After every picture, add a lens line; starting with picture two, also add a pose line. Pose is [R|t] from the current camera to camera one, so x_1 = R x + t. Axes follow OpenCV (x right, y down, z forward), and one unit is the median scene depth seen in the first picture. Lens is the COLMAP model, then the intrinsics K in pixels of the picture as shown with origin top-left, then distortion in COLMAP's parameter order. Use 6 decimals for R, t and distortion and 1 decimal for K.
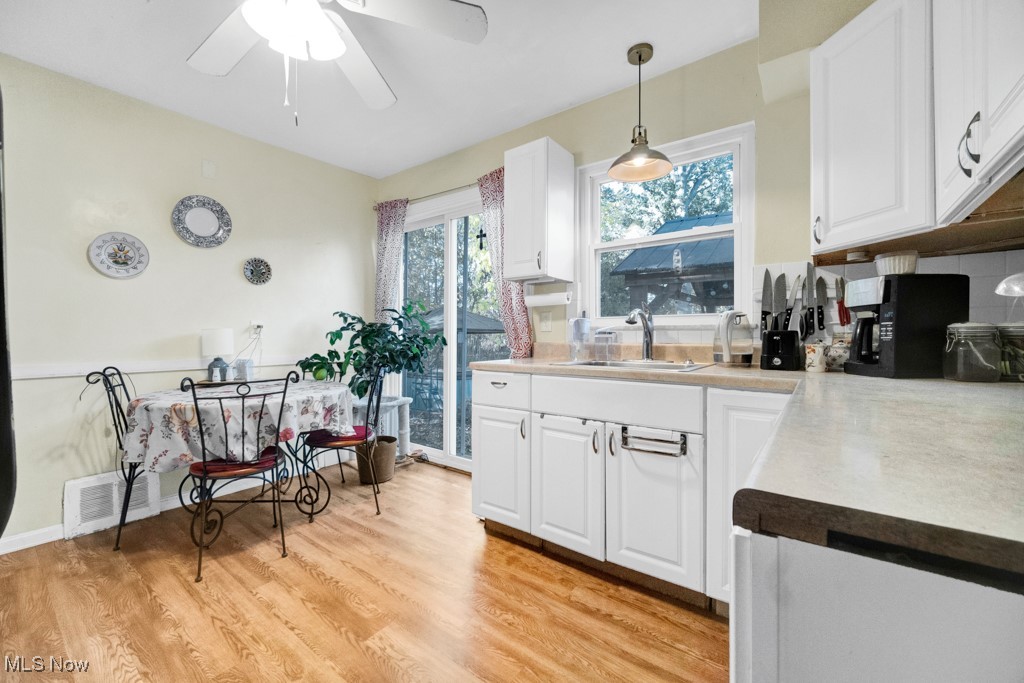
lens RADIAL K [[415.0, 0, 512.2], [0, 415.0, 337.3], [0, 0, 1]] dist [-0.005862, 0.000685]
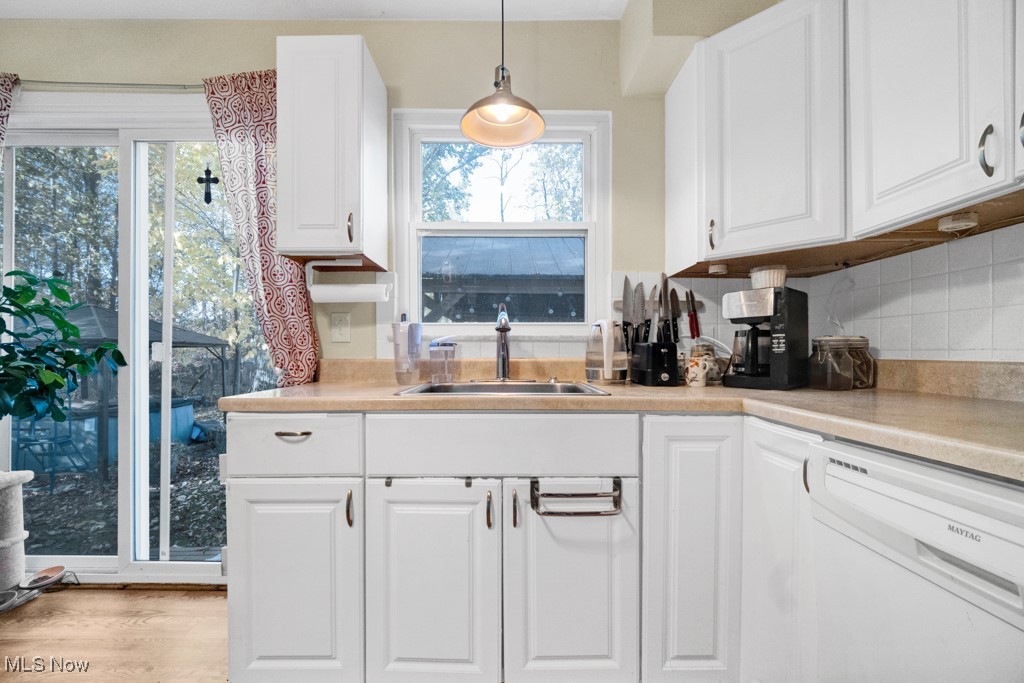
lens RADIAL K [[415.0, 0, 505.9], [0, 415.0, 354.6], [0, 0, 1]] dist [-0.005862, 0.000685]
pose [[0.792718, -0.003054, 0.609581, -0.138881], [0.001875, 0.999995, 0.002571, 0.005555], [-0.609586, -0.000895, 0.792720, 0.385326]]
